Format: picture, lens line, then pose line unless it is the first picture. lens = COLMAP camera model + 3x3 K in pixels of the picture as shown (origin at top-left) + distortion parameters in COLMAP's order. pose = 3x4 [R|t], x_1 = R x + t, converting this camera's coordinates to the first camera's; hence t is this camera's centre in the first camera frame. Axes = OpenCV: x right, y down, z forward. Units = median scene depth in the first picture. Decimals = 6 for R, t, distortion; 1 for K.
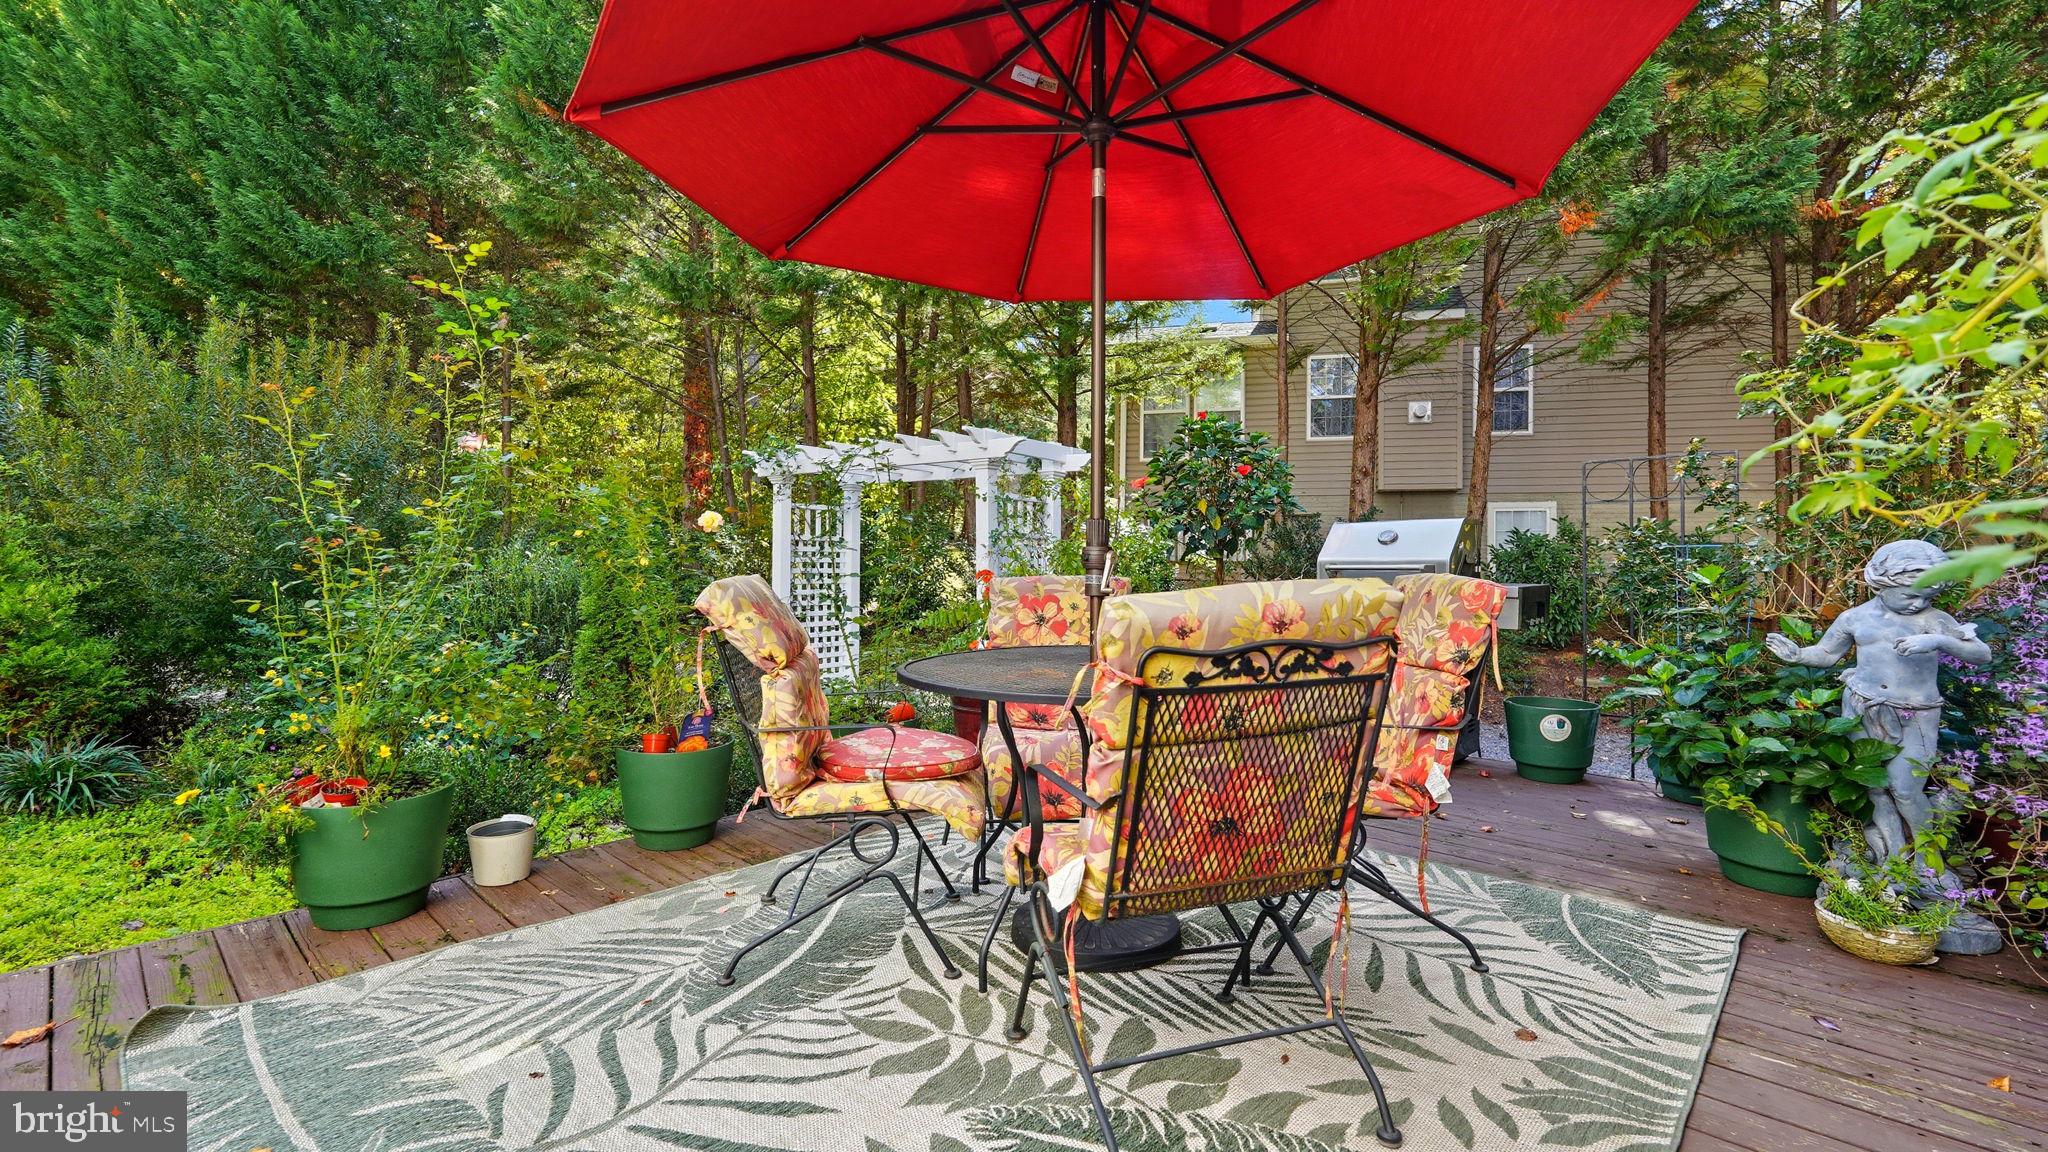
lens RADIAL K [[933.3, 0, 1024.0], [0, 933.3, 576.0], [0, 0, 1]] dist [0.002388, 0.000314]
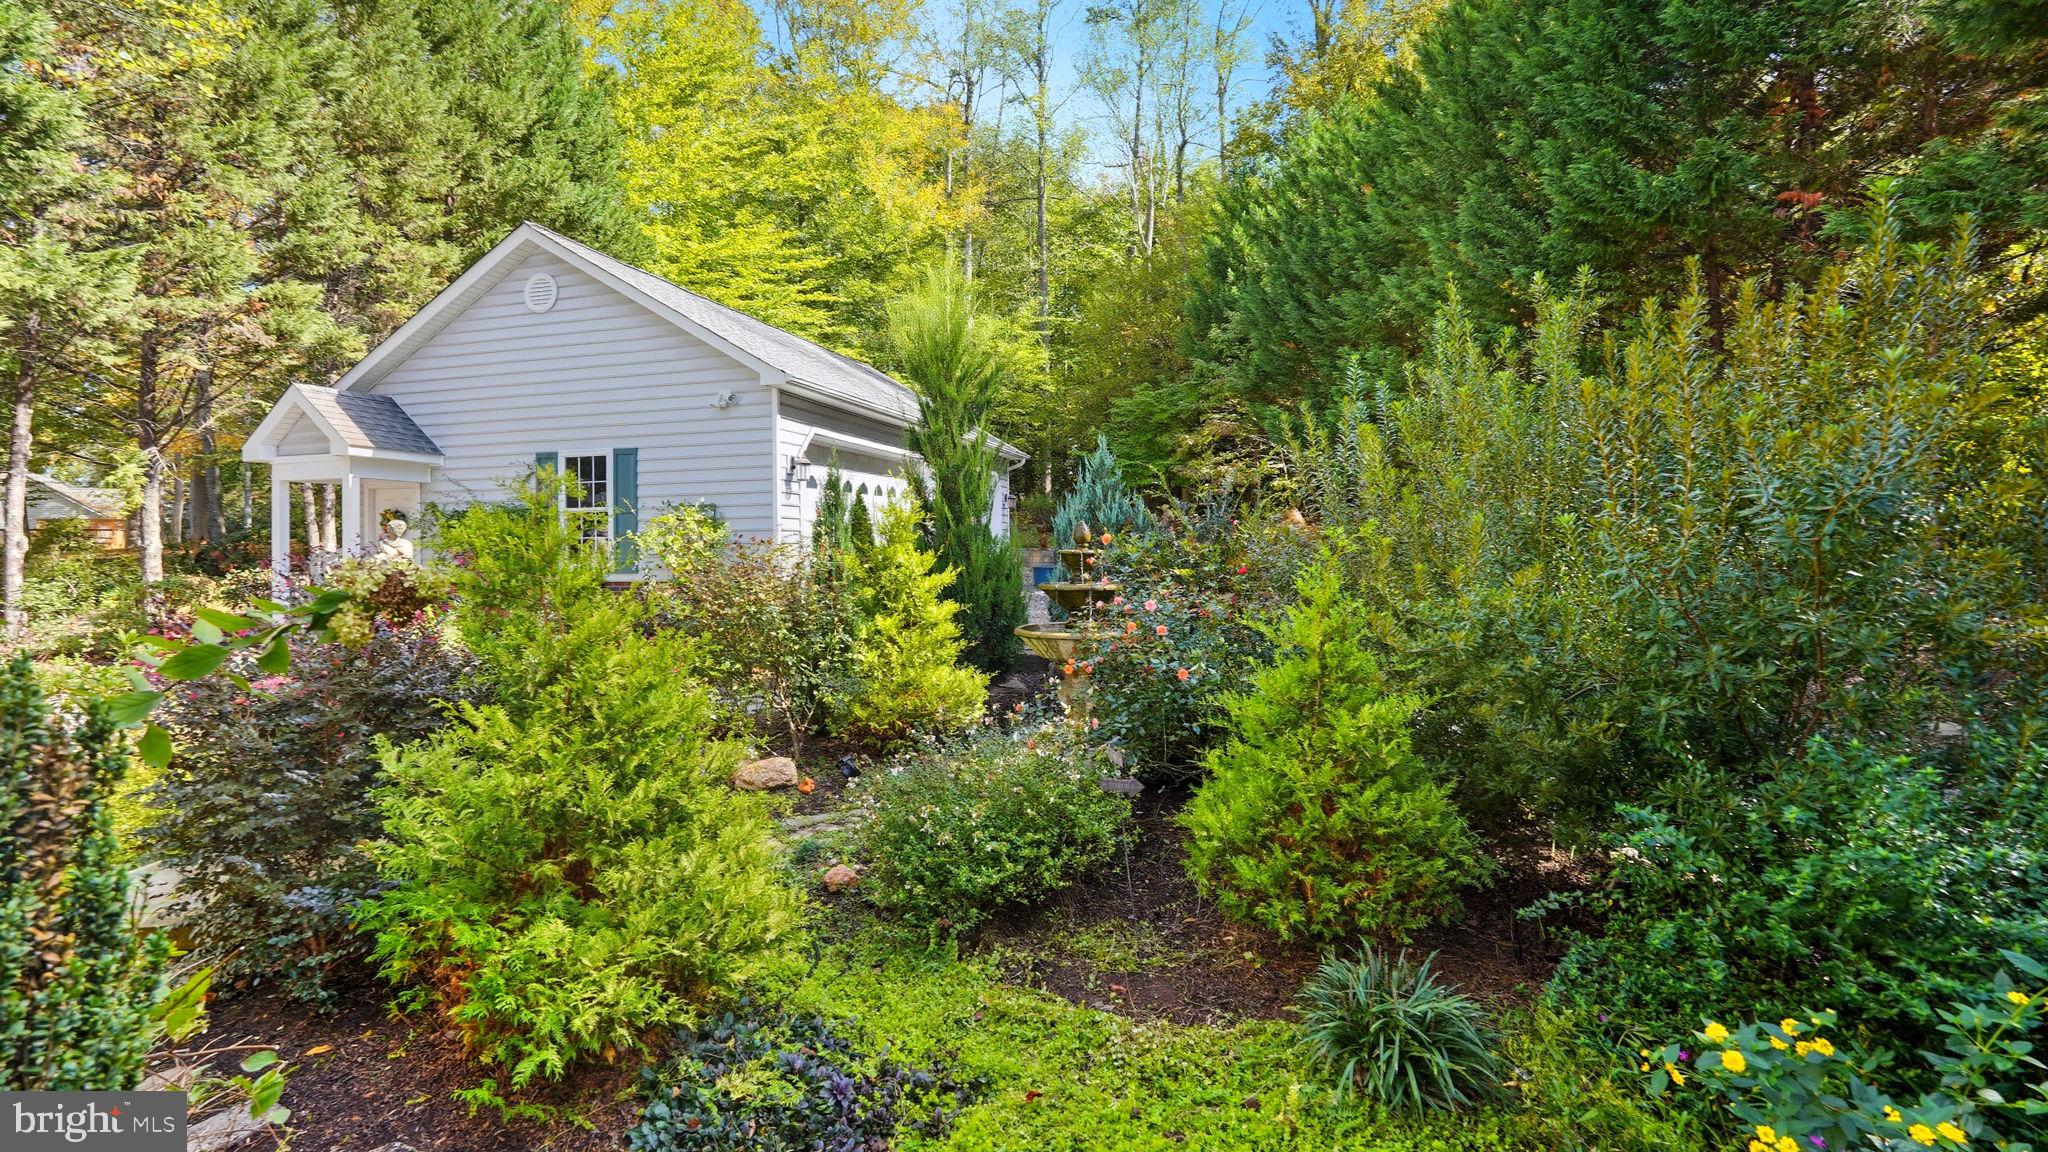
lens RADIAL K [[933.3, 0, 1024.0], [0, 933.3, 576.0], [0, 0, 1]] dist [0.002388, 0.000314]
pose [[0.339366, -0.000182, -0.940654, -0.322109], [0.028254, 0.999551, 0.010000, -0.078929], [0.940230, -0.029971, 0.339219, 0.354045]]
